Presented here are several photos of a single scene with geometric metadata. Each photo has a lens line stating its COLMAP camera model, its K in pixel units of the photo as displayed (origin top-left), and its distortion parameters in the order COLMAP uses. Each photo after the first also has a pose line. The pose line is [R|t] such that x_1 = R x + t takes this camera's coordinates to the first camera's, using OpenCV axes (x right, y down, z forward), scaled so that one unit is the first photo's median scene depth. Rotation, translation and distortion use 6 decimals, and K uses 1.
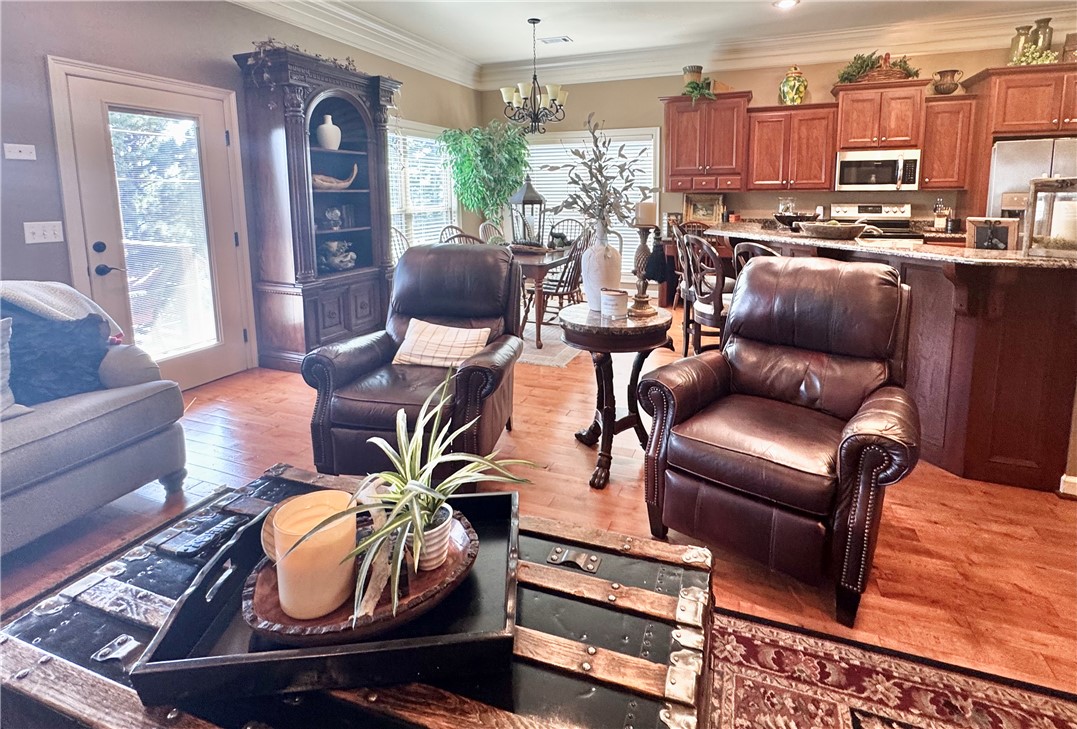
lens RADIAL K [[515.3, 0, 576.5], [0, 515.3, 257.3], [0, 0, 1]] dist [-0.004794, 0.000147]
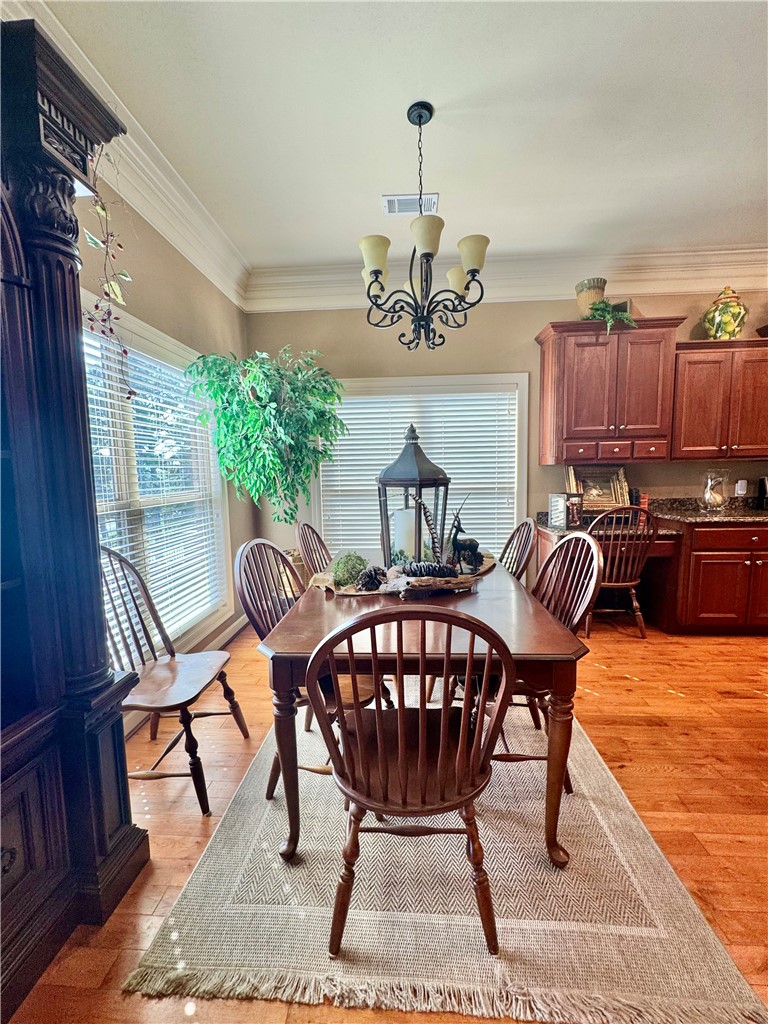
lens RADIAL K [[409.5, 0, 385.5], [0, 409.5, 511.8], [0, 0, 1]] dist [-0.004080, -0.000353]
pose [[0.961000, -0.039122, 0.273768, -0.425678], [0.046662, 0.998688, -0.021082, -0.133280], [-0.272584, 0.033034, 0.961565, 1.169523]]
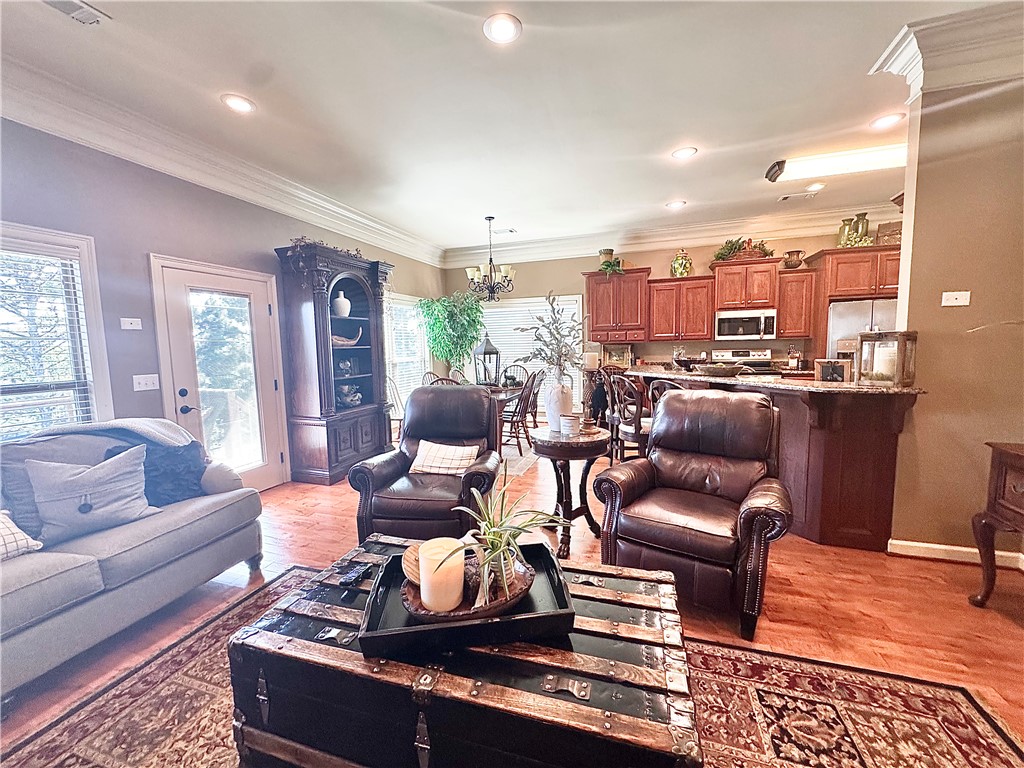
lens RADIAL K [[409.5, 0, 514.7], [0, 409.5, 382.0], [0, 0, 1]] dist [-0.004080, -0.000353]
pose [[0.999551, -0.019481, 0.022785, -0.091031], [0.020169, 0.999336, -0.030355, 0.002140], [-0.022178, 0.030801, 0.999279, -0.102465]]
